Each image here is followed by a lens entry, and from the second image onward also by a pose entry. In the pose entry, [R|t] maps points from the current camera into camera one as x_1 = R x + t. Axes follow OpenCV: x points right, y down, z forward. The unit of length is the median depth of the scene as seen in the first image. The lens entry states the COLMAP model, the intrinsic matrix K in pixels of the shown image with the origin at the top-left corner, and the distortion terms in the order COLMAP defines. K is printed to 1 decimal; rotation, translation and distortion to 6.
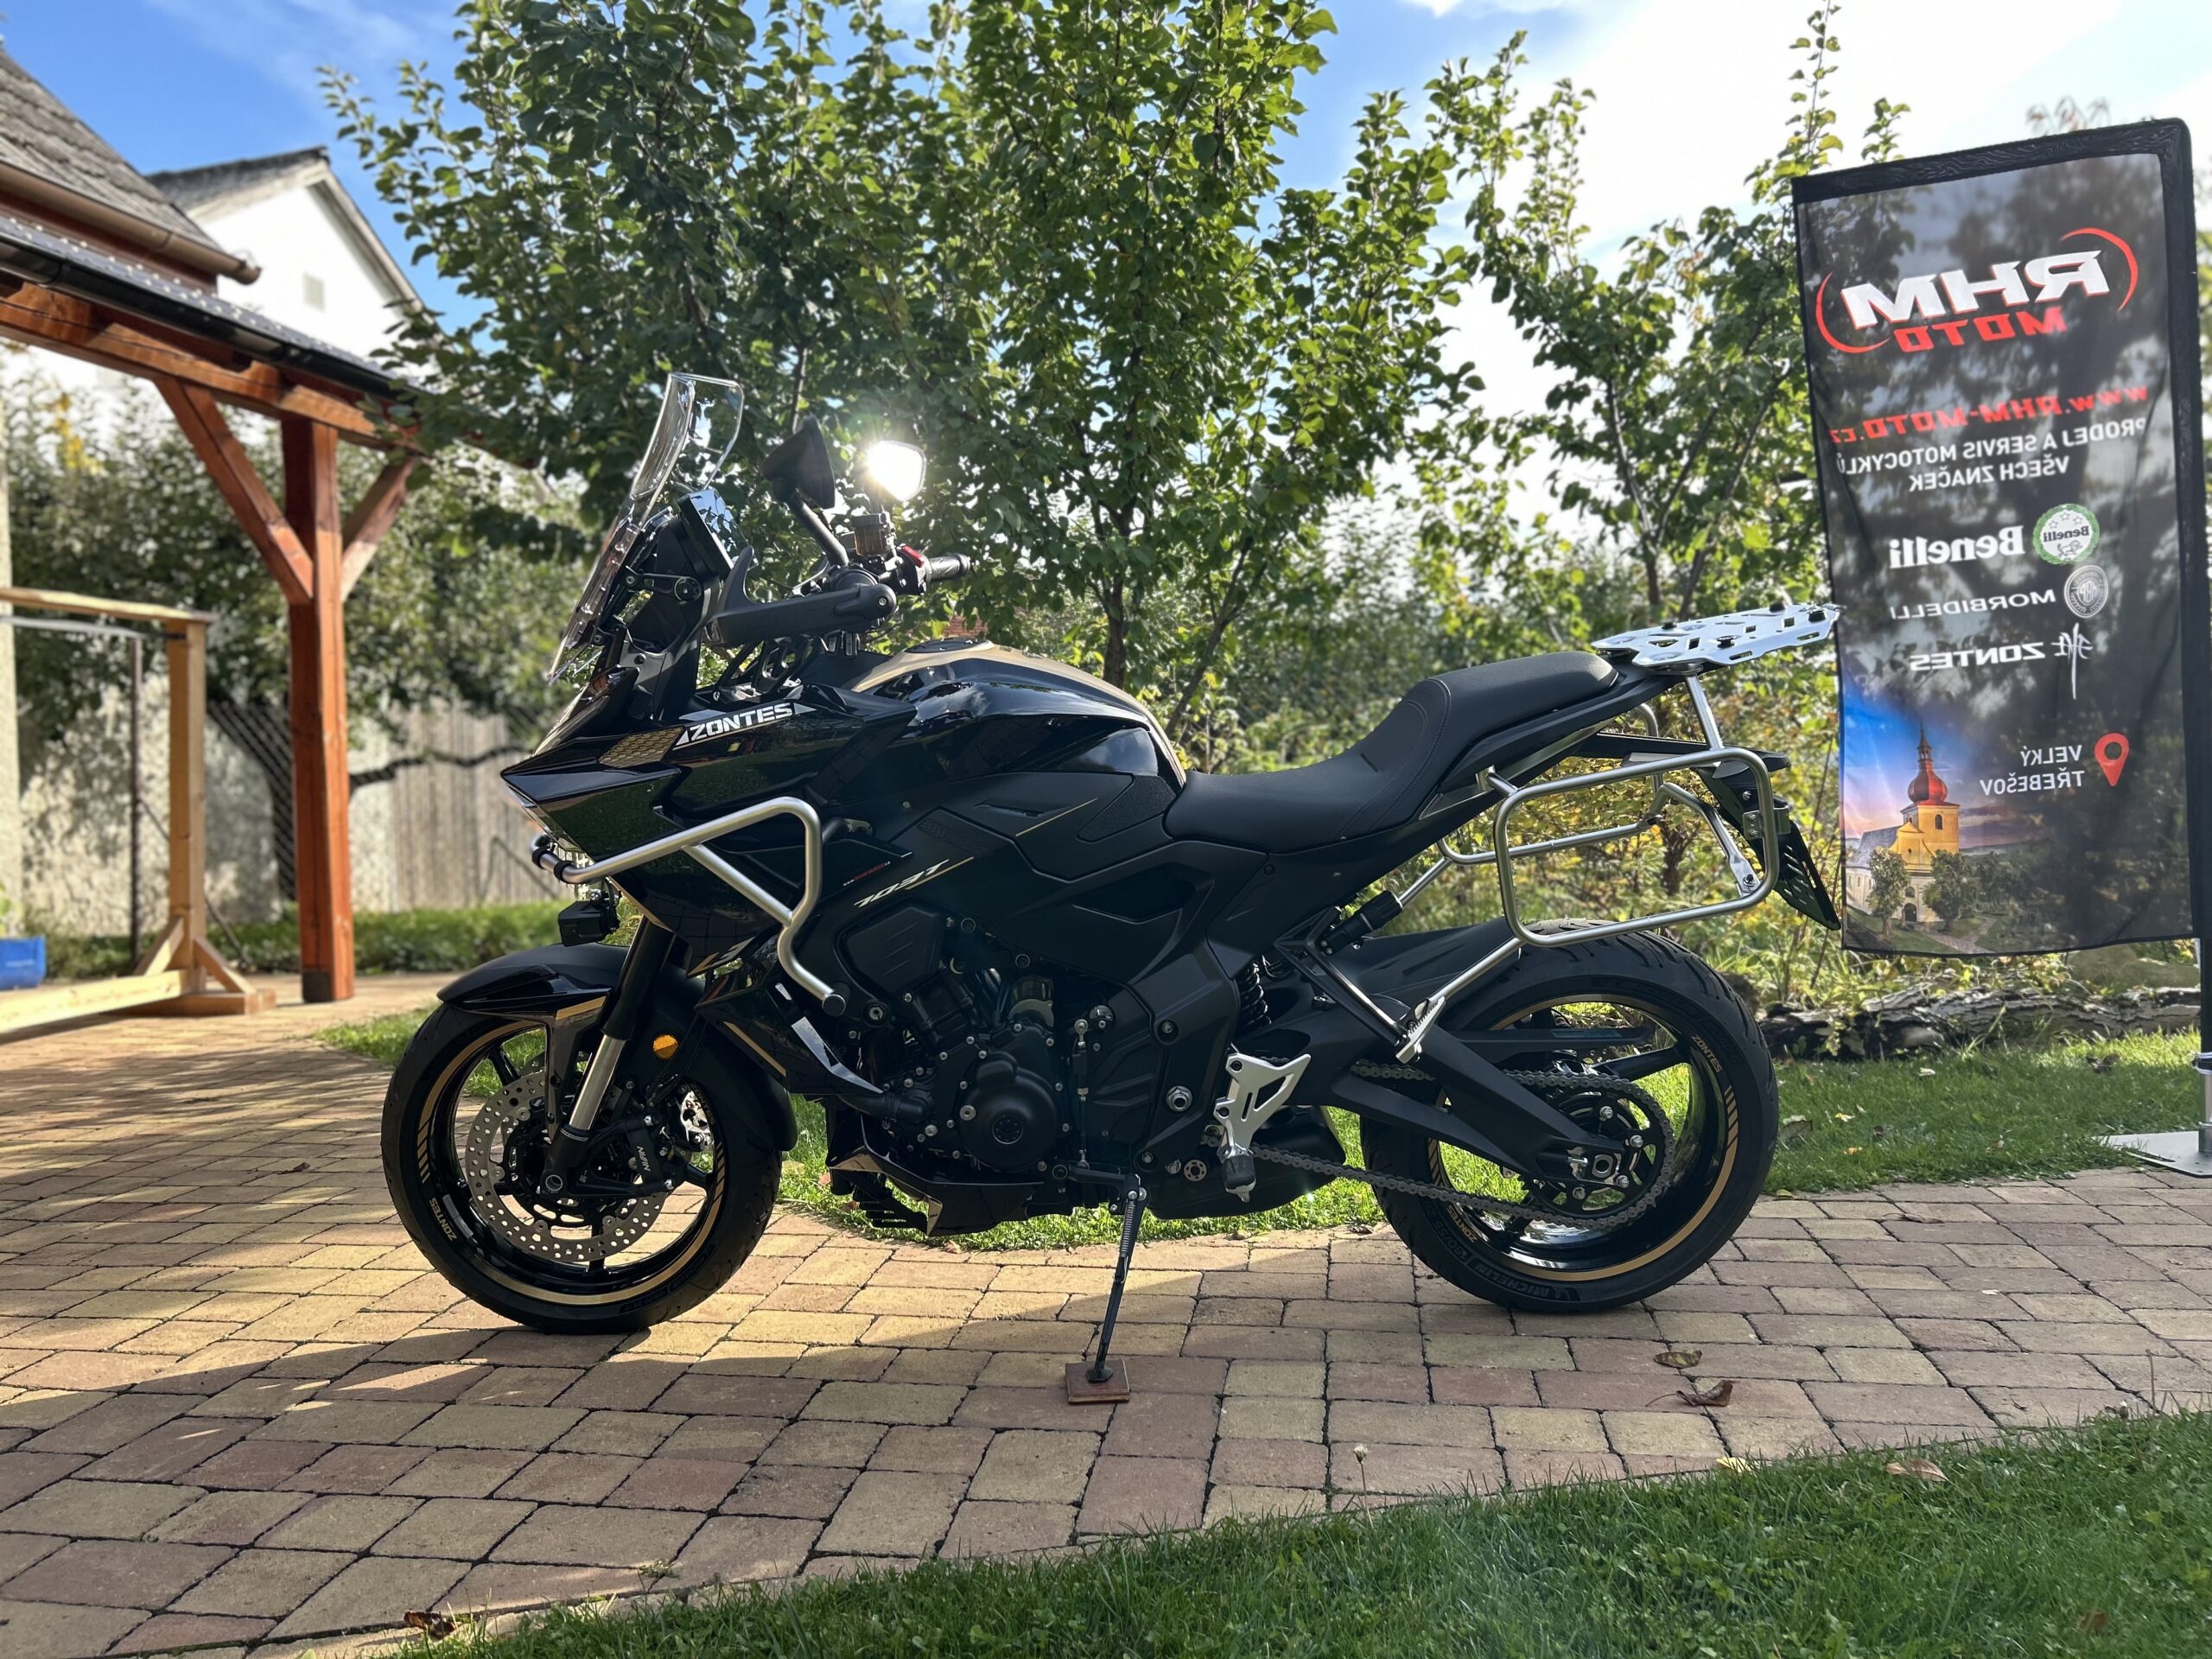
lens RADIAL K [[1672.4, 0, 1113.1], [0, 1672.4, 834.1], [0, 0, 1]] dist [0.048696, -0.045761]
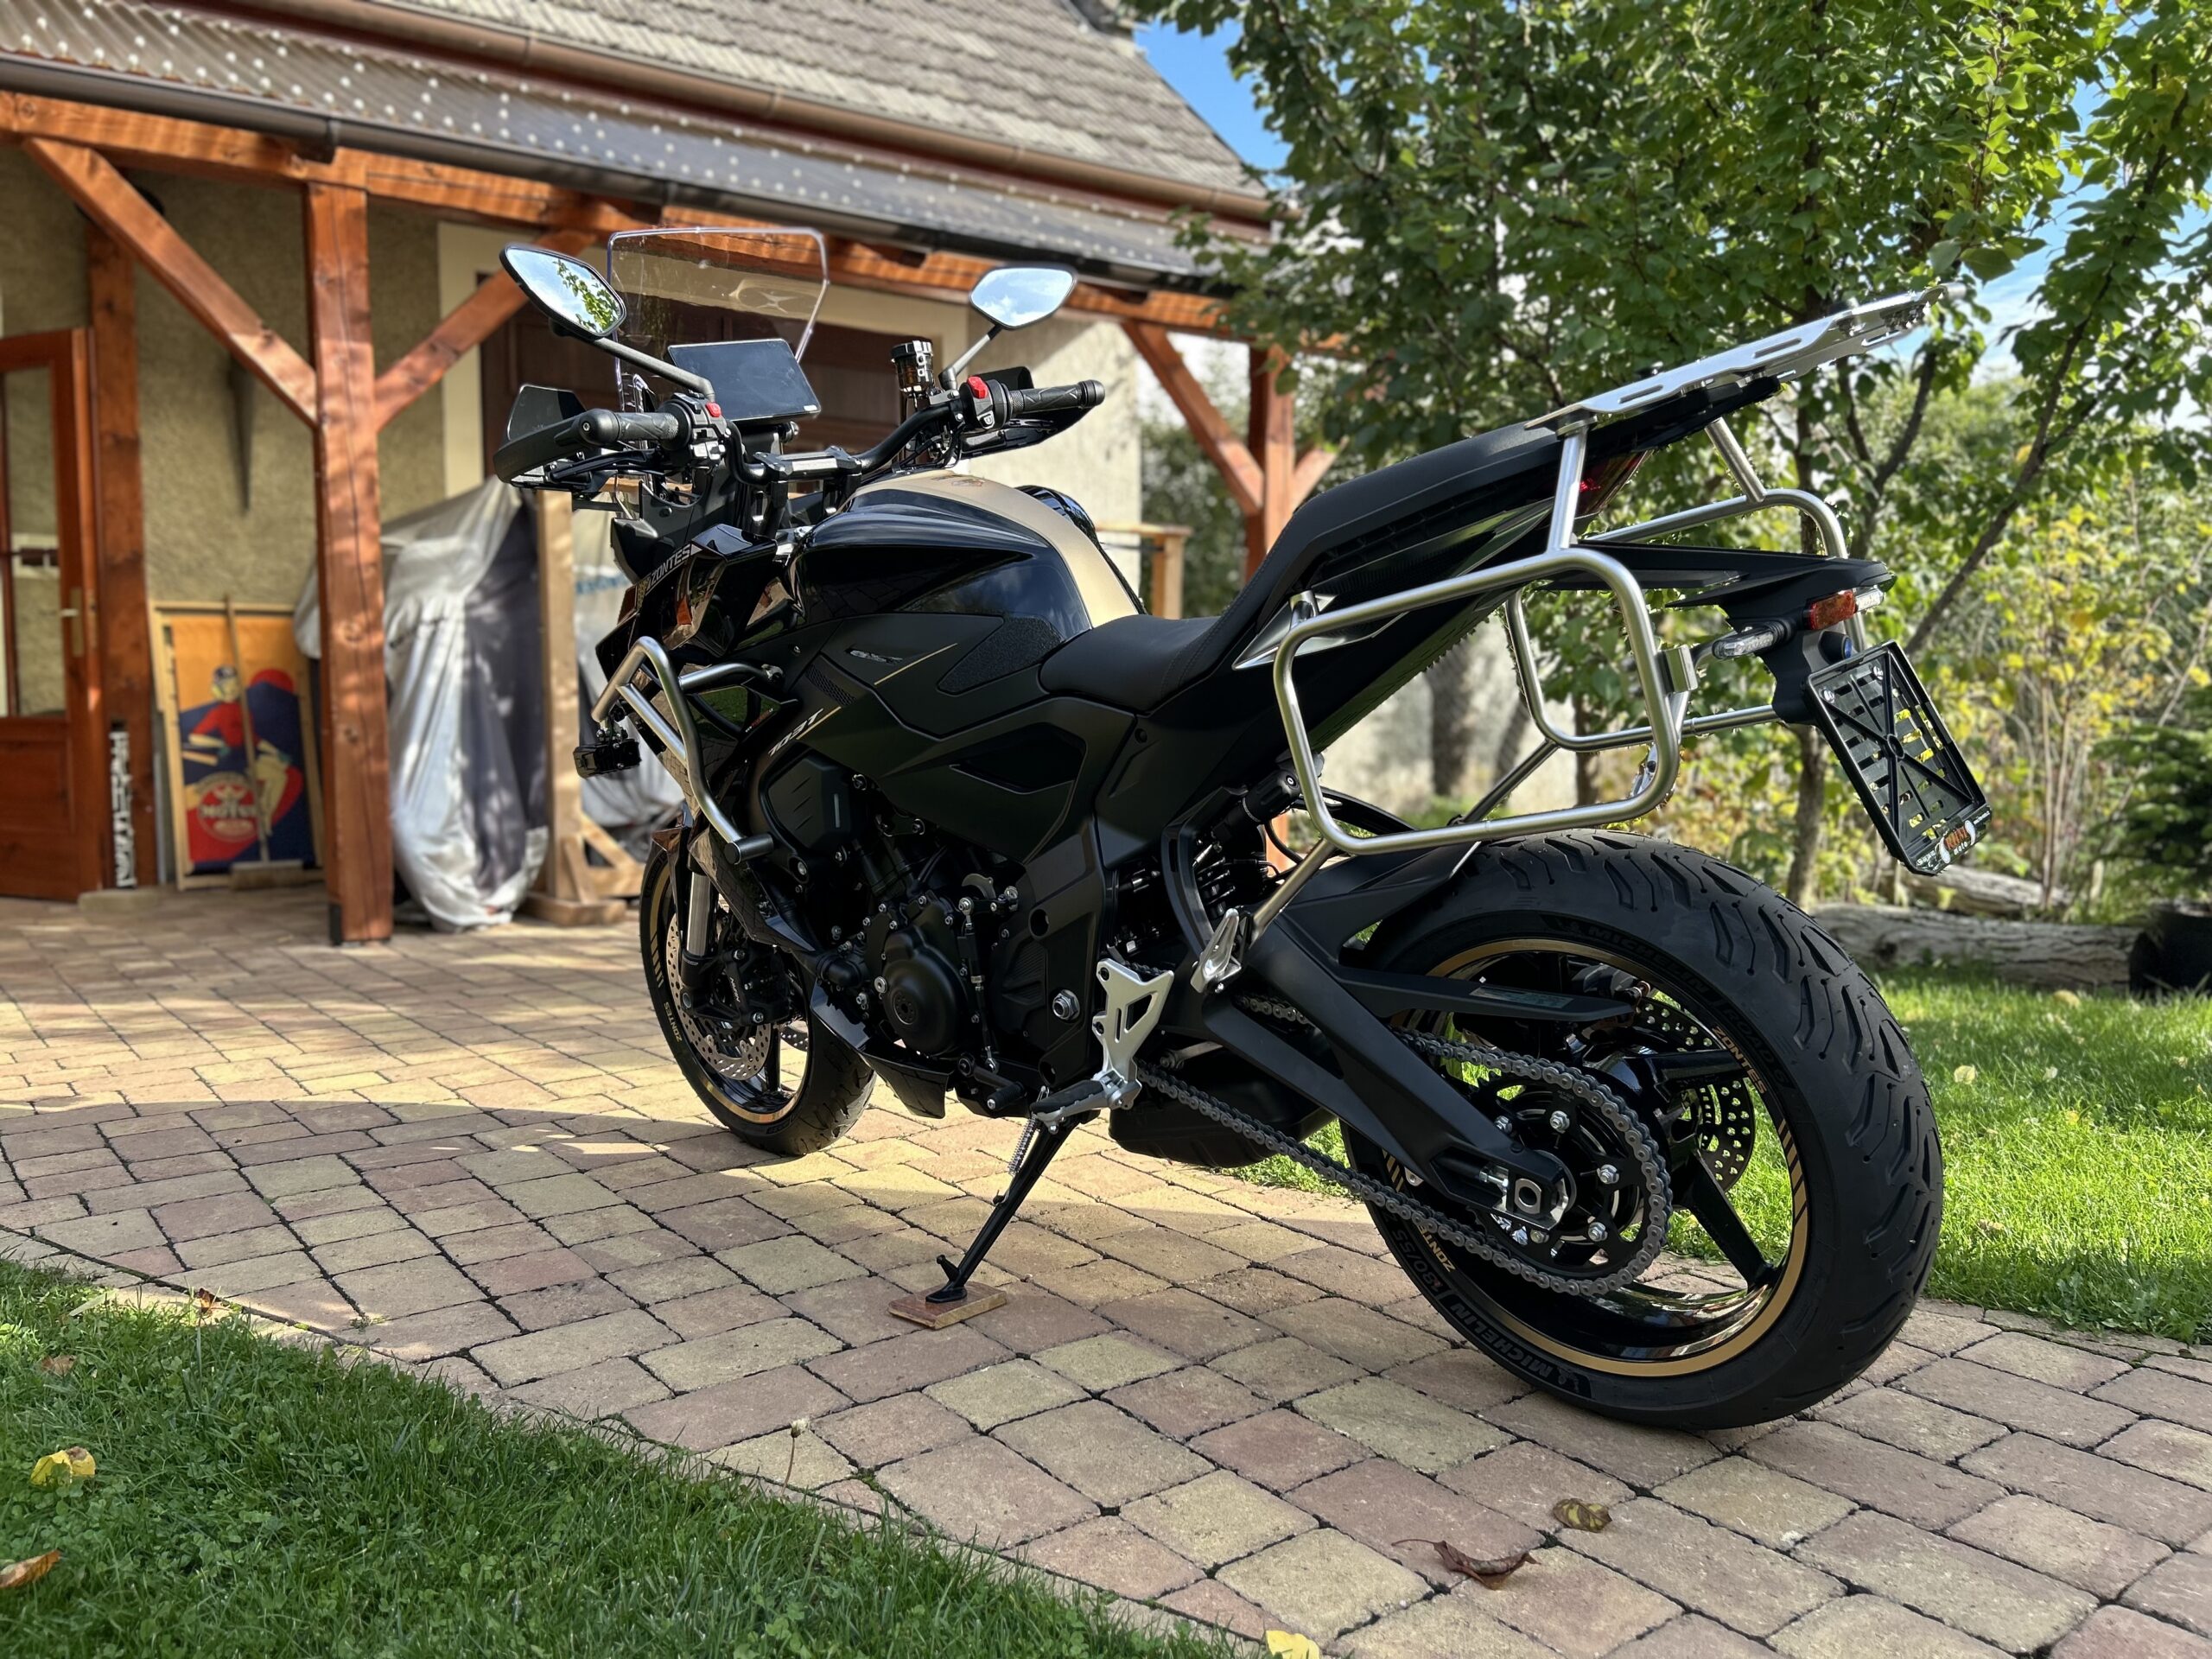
lens RADIAL K [[1672.4, 0, 1117.3], [0, 1672.4, 827.8], [0, 0, 1]] dist [0.048696, -0.045761]
pose [[0.717007, 0.068864, -0.693656, 0.637502], [-0.039558, 0.997524, 0.058142, 0.019591], [0.695943, -0.014248, 0.717956, 0.417857]]
